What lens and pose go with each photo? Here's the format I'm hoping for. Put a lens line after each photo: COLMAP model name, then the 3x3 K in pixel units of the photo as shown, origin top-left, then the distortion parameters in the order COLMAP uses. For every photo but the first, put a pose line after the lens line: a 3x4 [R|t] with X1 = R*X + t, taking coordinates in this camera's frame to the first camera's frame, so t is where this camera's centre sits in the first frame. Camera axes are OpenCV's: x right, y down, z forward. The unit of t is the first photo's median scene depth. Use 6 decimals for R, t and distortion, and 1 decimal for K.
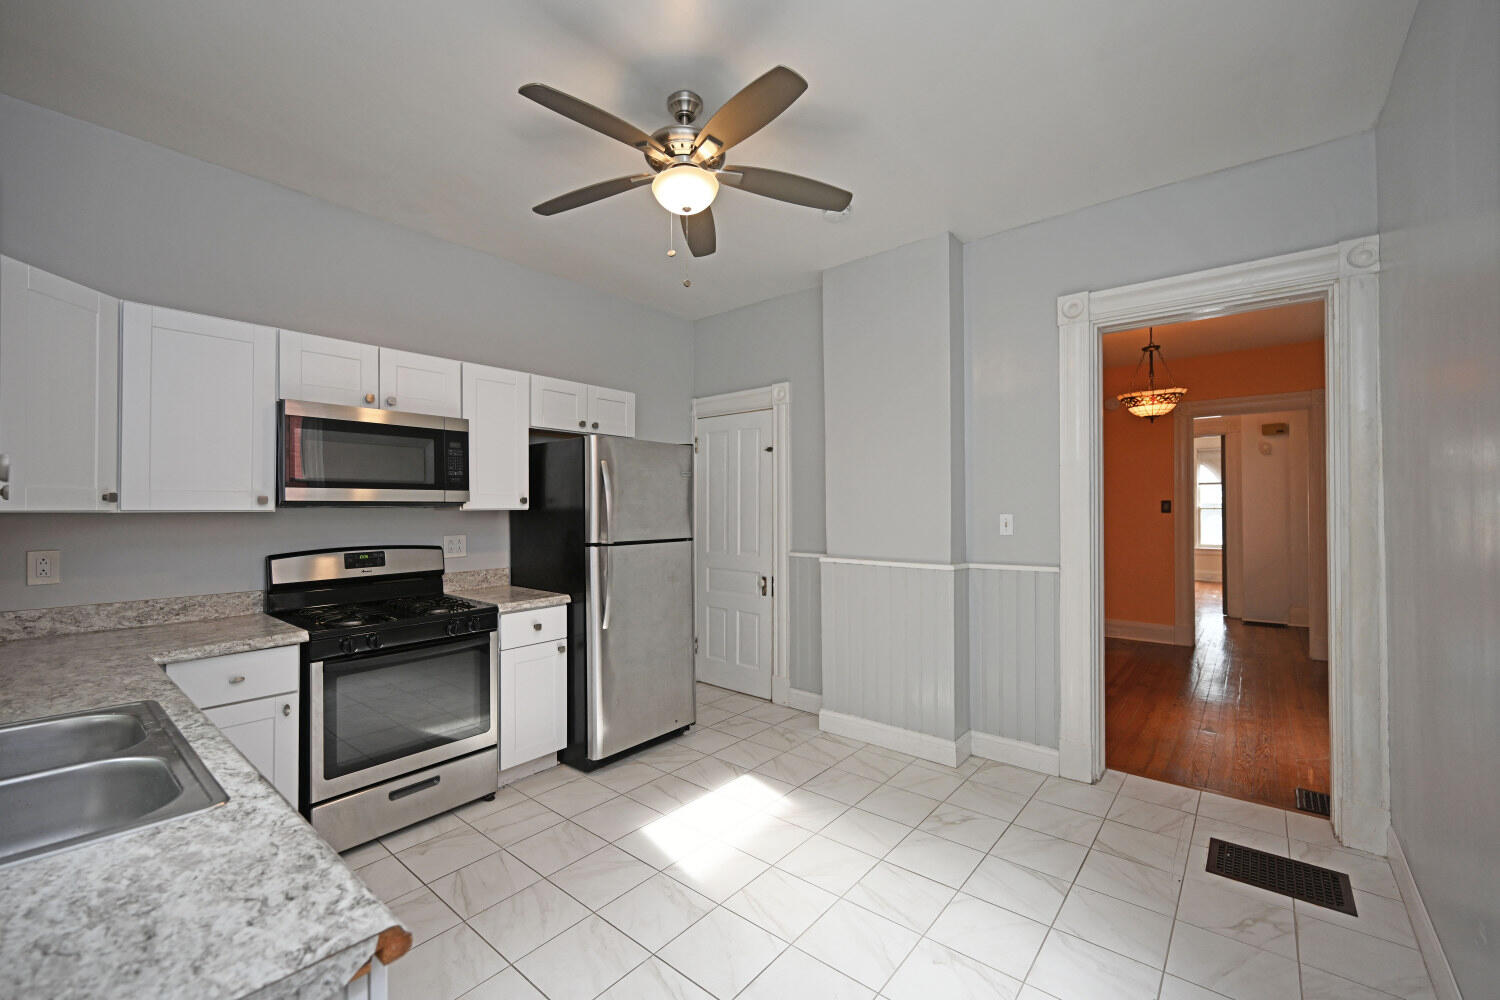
lens RADIAL K [[591.0, 0, 750.5], [0, 591.0, 504.4], [0, 0, 1]] dist [-0.001969, -0.000341]
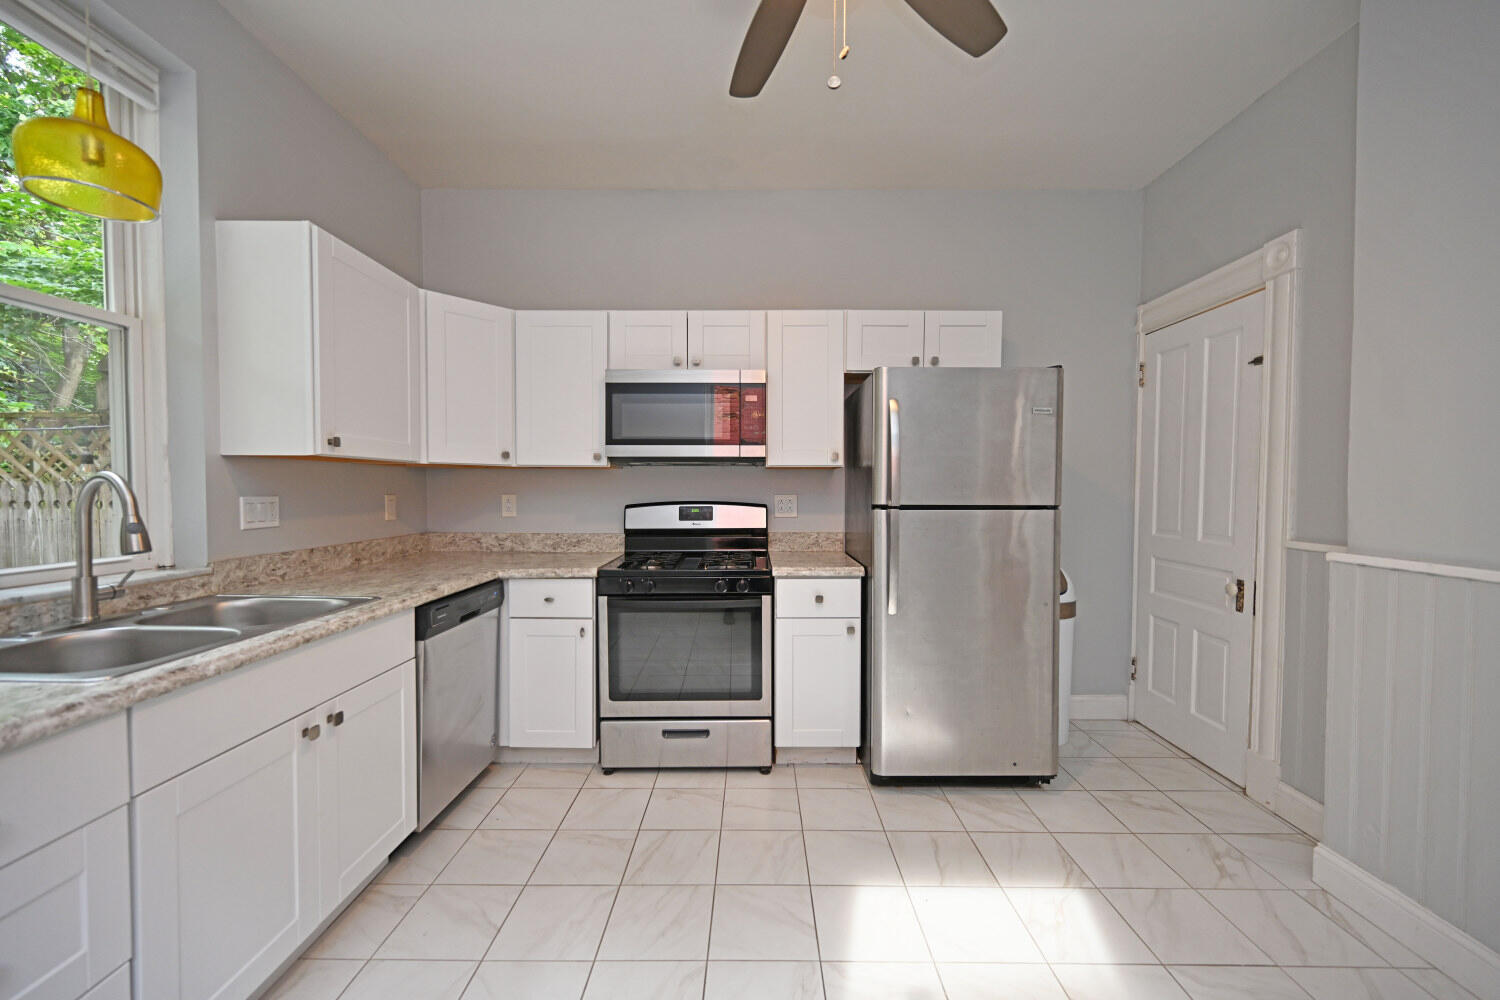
lens RADIAL K [[591.0, 0, 750.5], [0, 591.0, 504.4], [0, 0, 1]] dist [-0.001969, -0.000341]
pose [[0.639113, 0.026774, -0.768647, 0.234792], [0.002200, 0.999326, 0.036639, 0.035634], [0.769110, -0.025108, 0.638623, 0.361957]]
